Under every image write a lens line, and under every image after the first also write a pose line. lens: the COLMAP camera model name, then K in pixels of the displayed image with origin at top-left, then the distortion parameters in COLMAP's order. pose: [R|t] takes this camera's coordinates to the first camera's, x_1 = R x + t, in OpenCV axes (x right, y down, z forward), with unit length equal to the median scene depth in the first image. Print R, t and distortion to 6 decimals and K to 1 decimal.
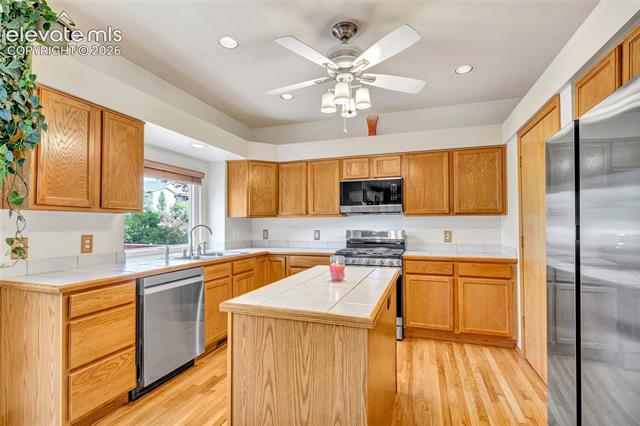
lens RADIAL K [[304.6, 0, 318.1], [0, 304.6, 217.1], [0, 0, 1]] dist [-0.000466, -0.001436]
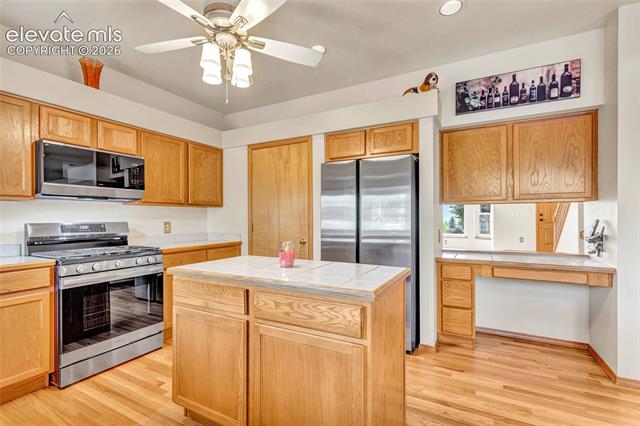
lens RADIAL K [[294.4, 0, 320.1], [0, 294.4, 216.3], [0, 0, 1]] dist [0.006963, -0.000366]
pose [[0.153900, 0.007011, 0.988062, -0.458034], [-0.016648, 0.999851, -0.004502, 0.026337], [-0.987946, -0.015756, 0.153994, 0.409998]]
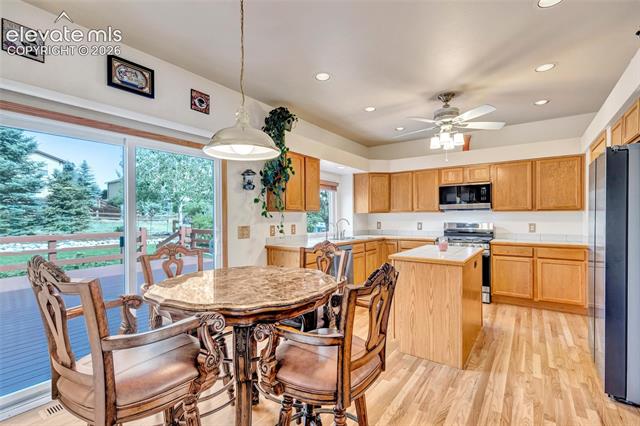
lens RADIAL K [[294.4, 0, 320.9], [0, 294.4, 216.7], [0, 0, 1]] dist [0.006963, -0.000366]
pose [[0.960480, -0.001583, -0.278345, -0.073604], [0.007992, 0.999728, 0.021893, -0.016772], [0.278235, -0.023252, 0.960232, -0.433540]]
